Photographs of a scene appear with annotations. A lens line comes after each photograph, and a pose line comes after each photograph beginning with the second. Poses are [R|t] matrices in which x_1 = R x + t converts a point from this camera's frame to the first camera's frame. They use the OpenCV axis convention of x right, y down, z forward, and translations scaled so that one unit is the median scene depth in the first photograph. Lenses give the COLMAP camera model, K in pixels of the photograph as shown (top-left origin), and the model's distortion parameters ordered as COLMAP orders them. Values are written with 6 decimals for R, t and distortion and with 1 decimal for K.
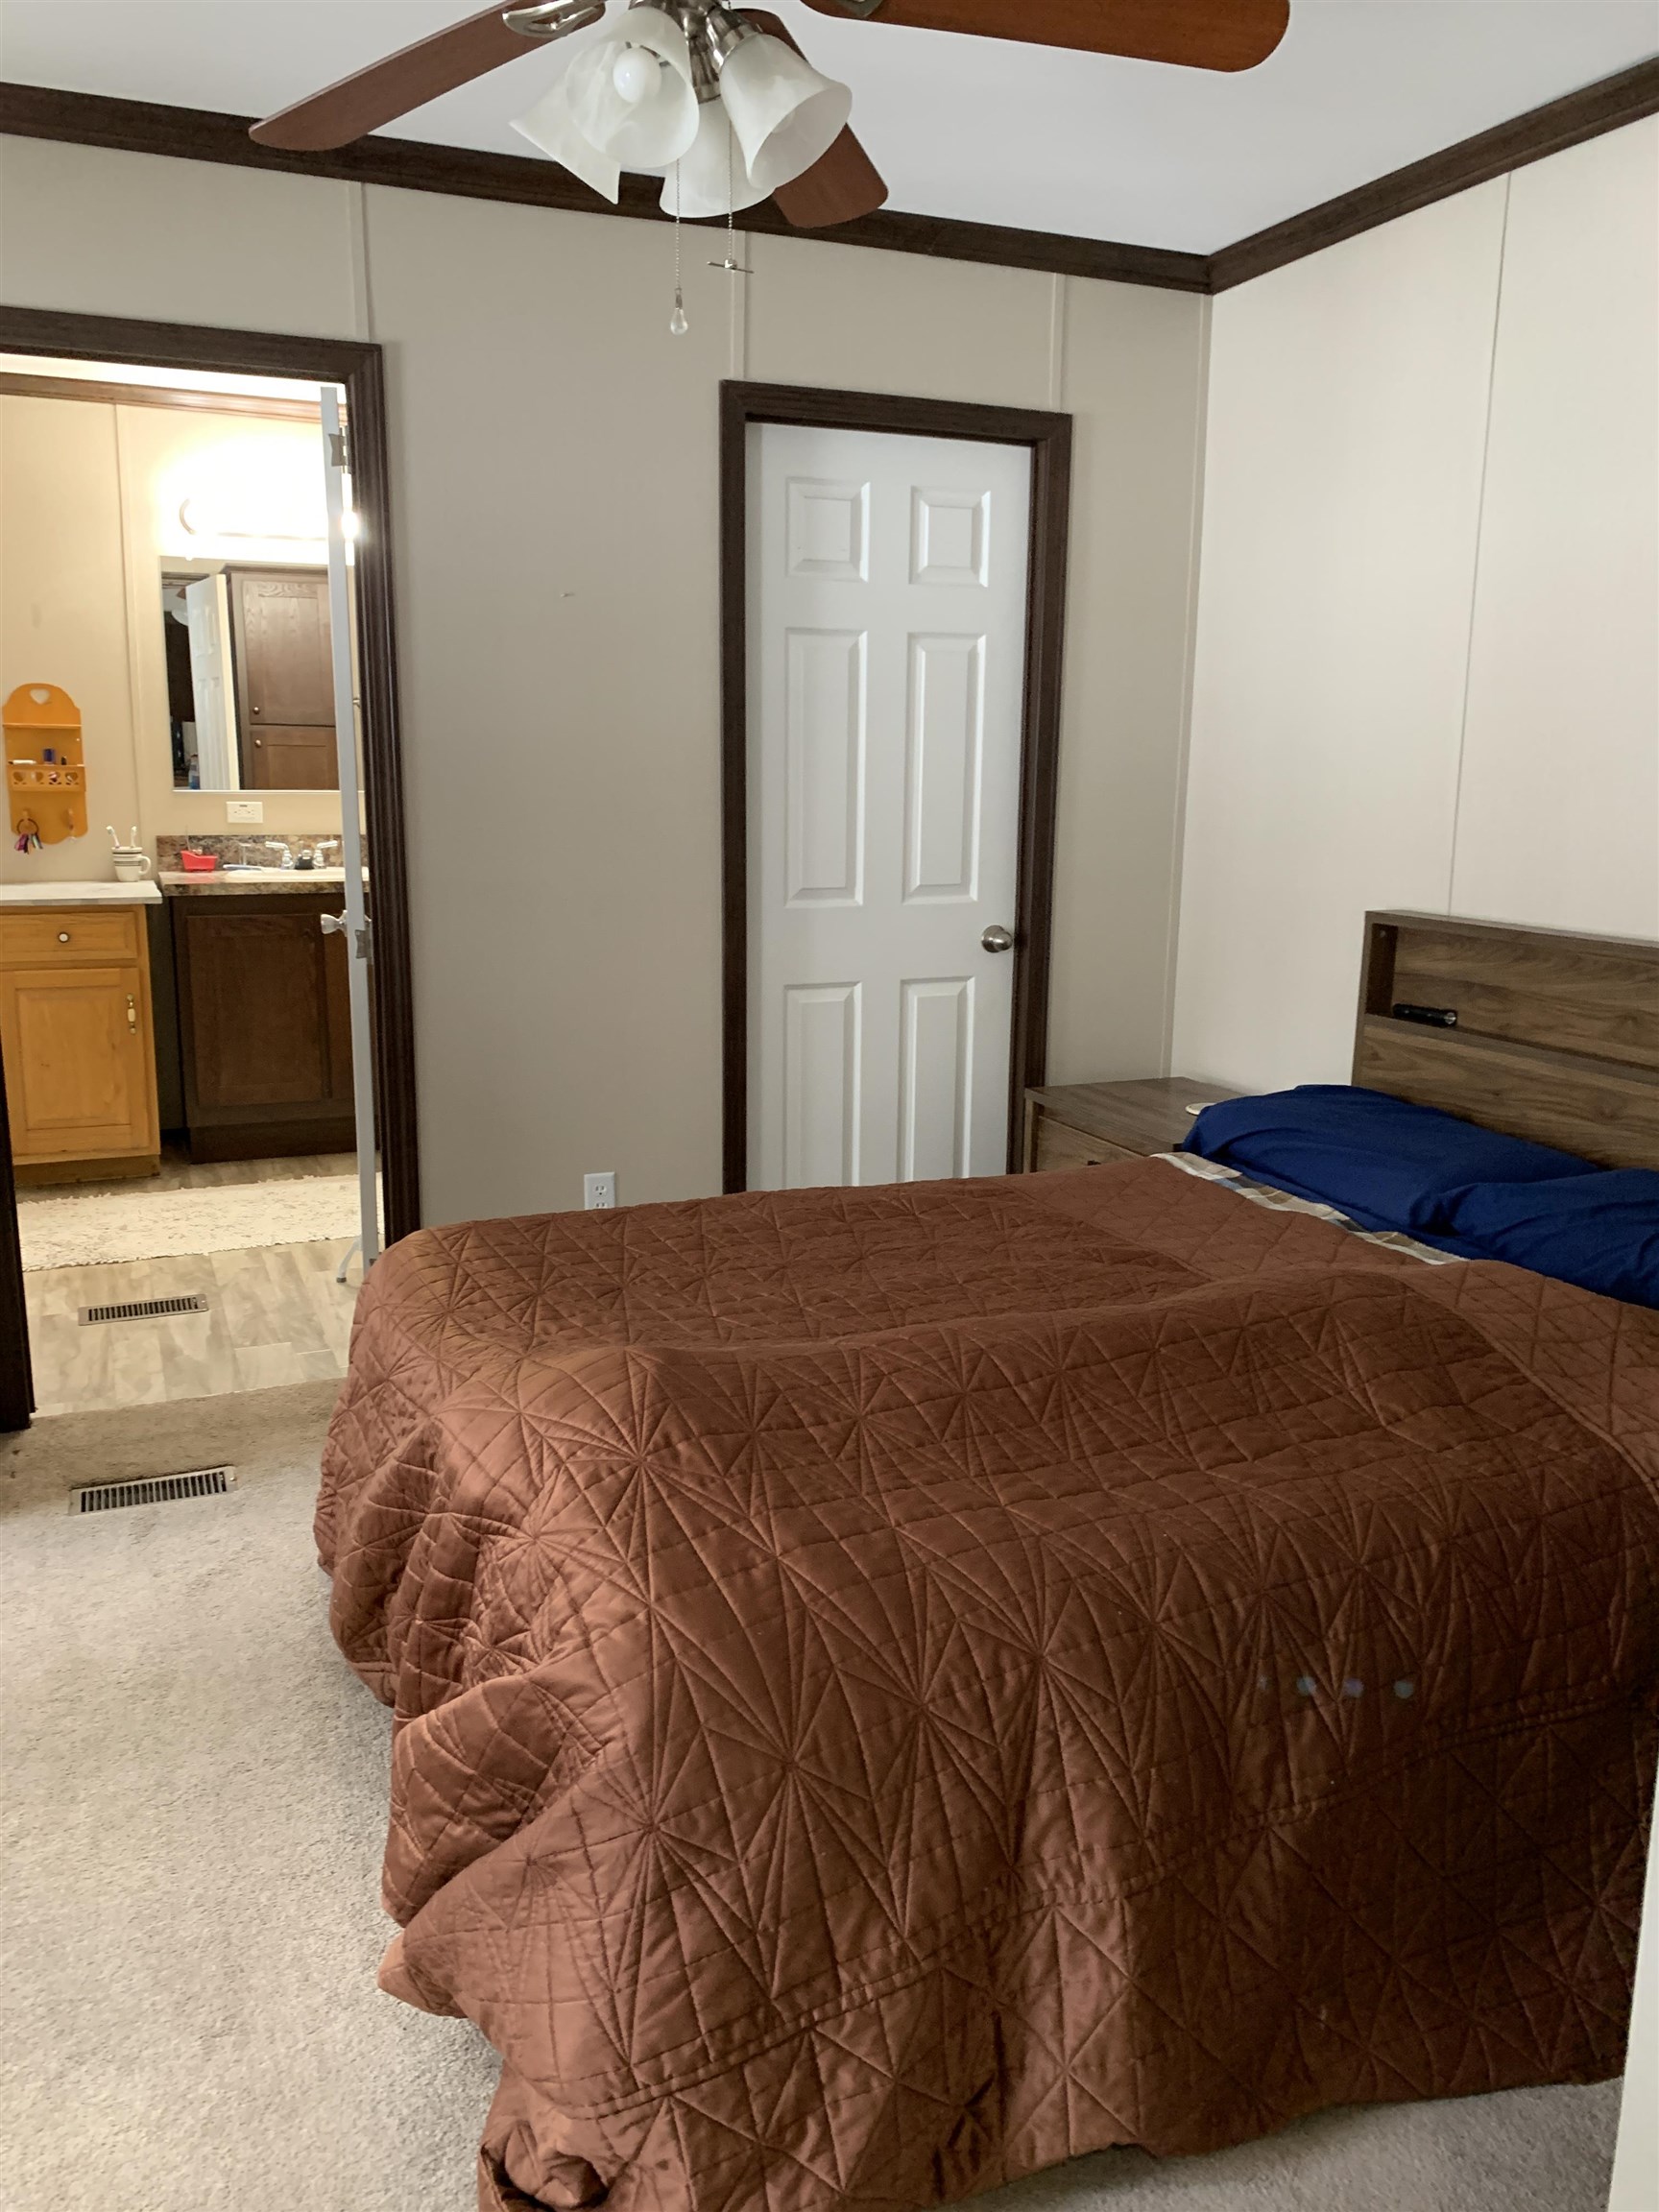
lens RADIAL K [[1658.1, 0, 828.8], [0, 1658.1, 1110.4], [0, 0, 1]] dist [0.003743, -0.008352]
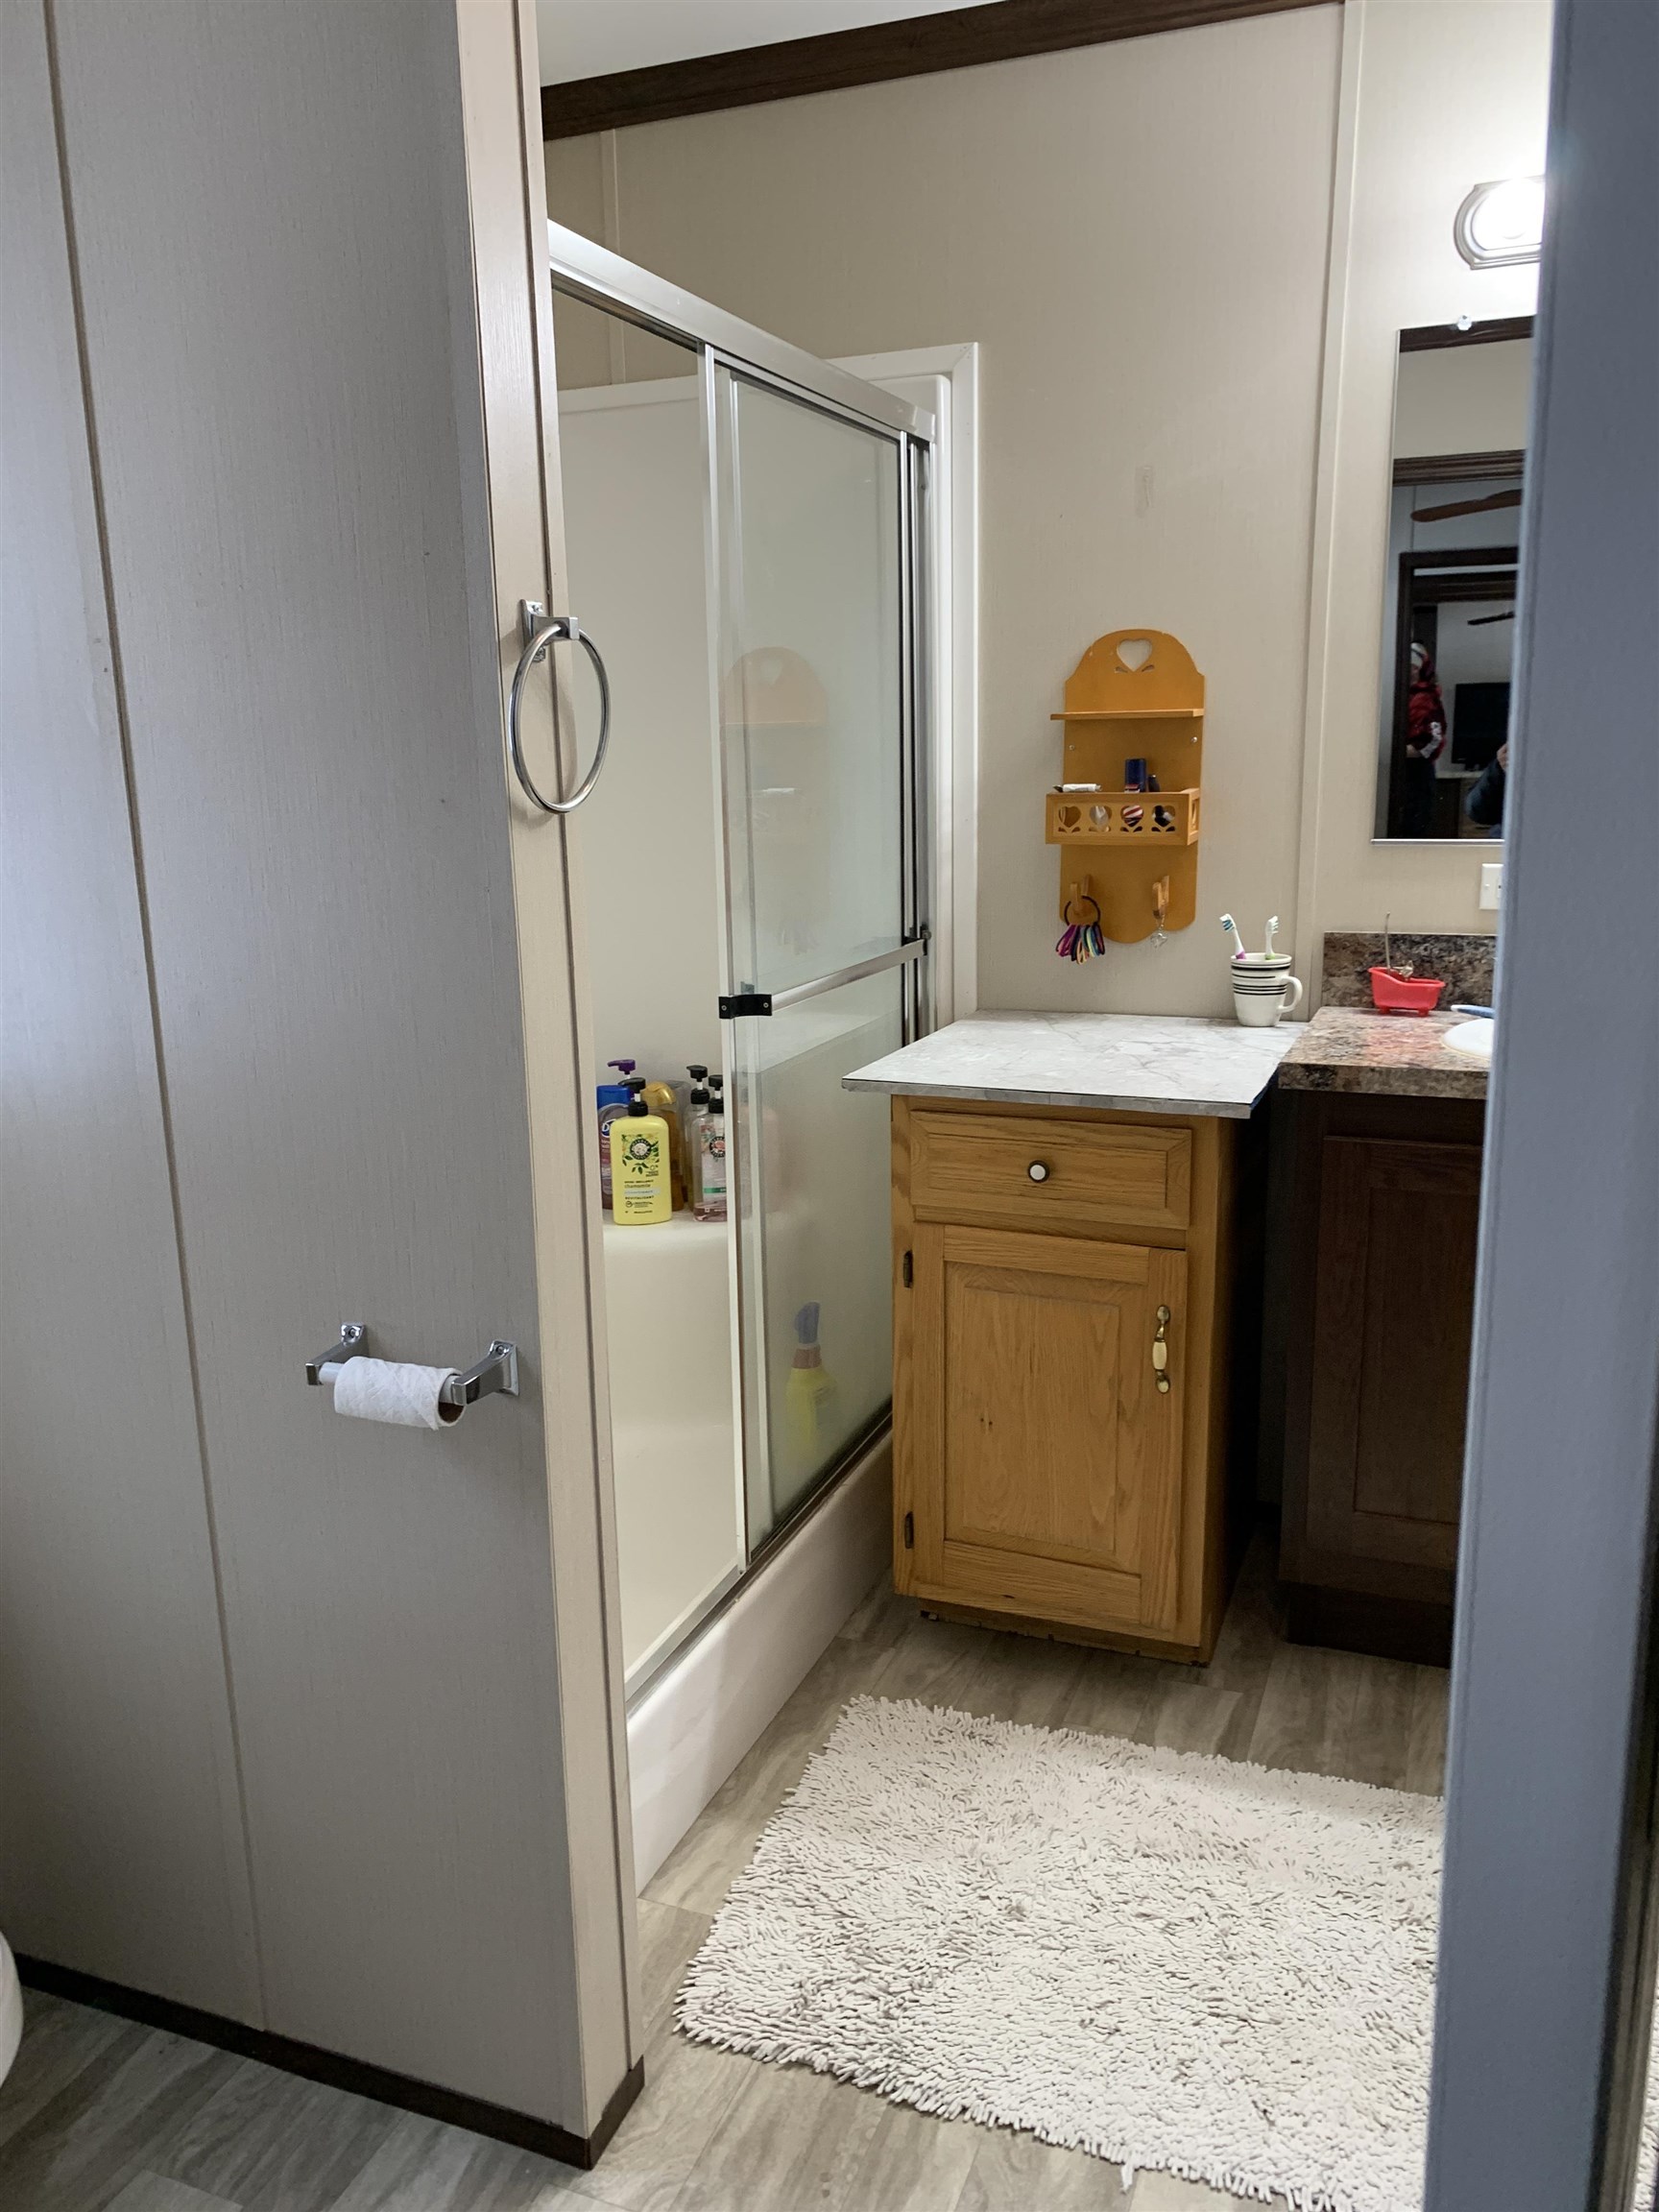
lens RADIAL K [[1658.1, 0, 823.8], [0, 1658.1, 1106.2], [0, 0, 1]] dist [0.003743, -0.008352]
pose [[0.700226, 0.122261, -0.703375, -0.168178], [-0.126742, 0.990866, 0.046058, -0.124334], [0.702581, 0.056896, 0.709326, 0.580167]]
